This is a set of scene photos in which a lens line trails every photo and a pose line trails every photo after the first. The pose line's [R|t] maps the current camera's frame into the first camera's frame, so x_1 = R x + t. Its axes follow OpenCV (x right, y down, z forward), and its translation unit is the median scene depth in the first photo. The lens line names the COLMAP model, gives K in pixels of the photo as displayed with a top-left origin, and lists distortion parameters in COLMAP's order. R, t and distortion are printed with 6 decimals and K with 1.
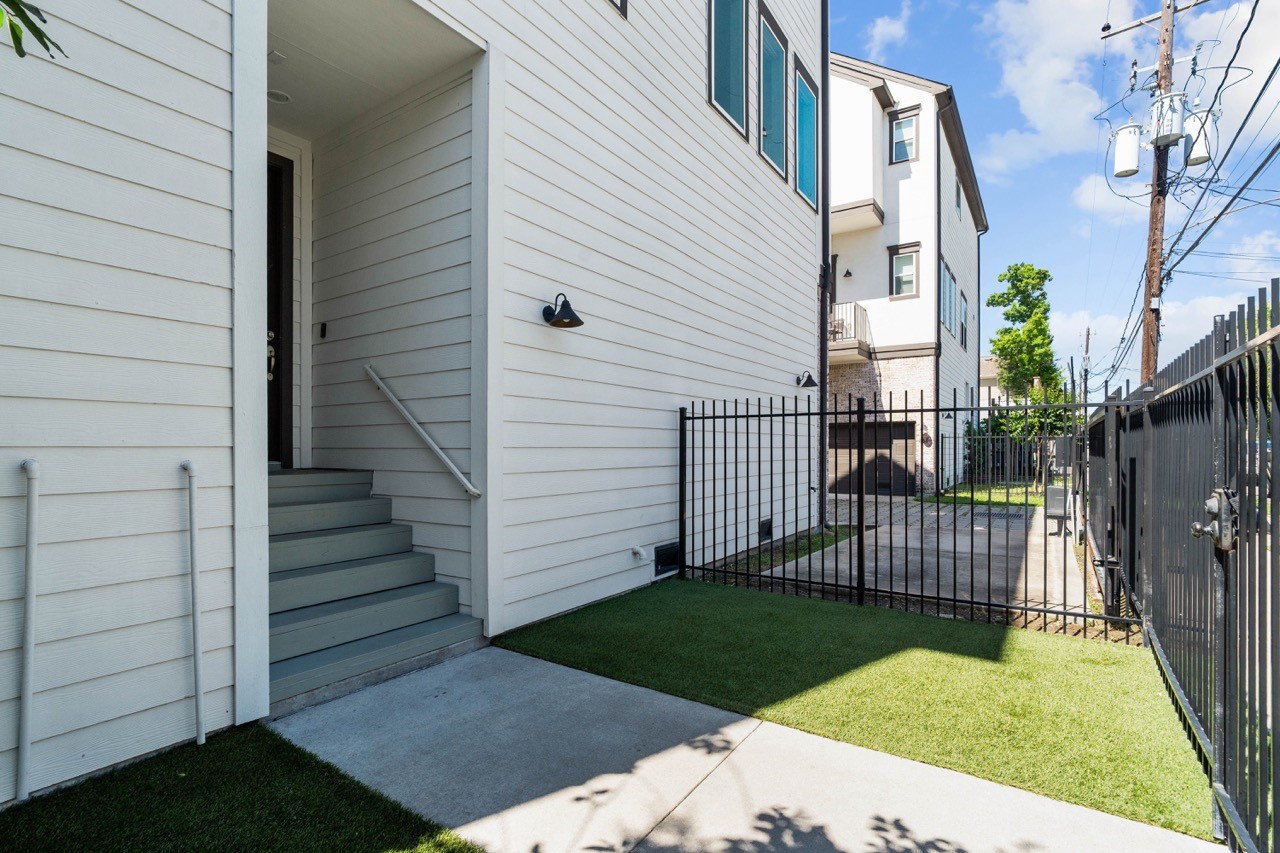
lens RADIAL K [[612.9, 0, 636.7], [0, 612.9, 439.9], [0, 0, 1]] dist [-0.015277, 0.000014]
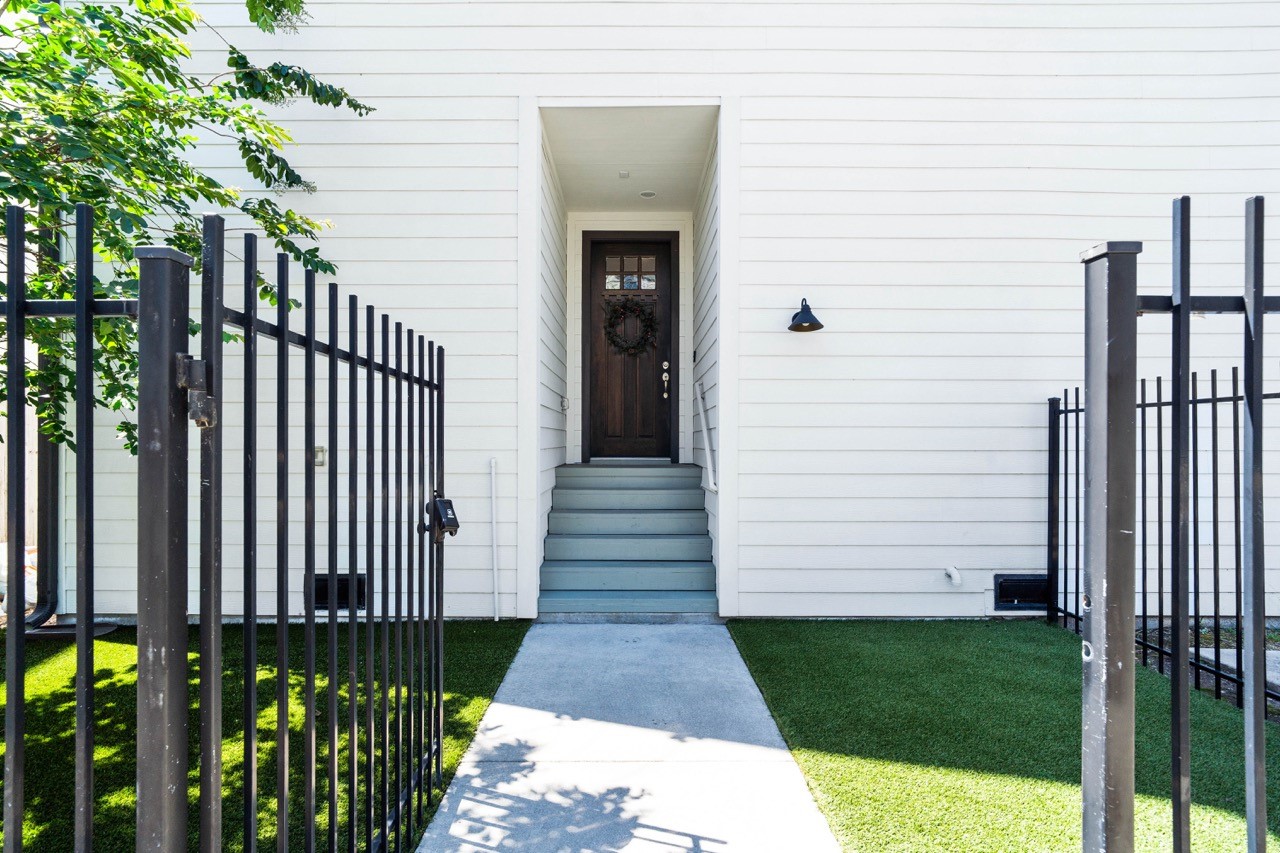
lens RADIAL K [[612.9, 0, 632.1], [0, 612.9, 428.4], [0, 0, 1]] dist [-0.015277, 0.000014]
pose [[0.557911, -0.016050, -0.829746, 0.519380], [0.009127, 0.999871, -0.013204, -0.013071], [0.829851, -0.000207, 0.557985, 0.186379]]
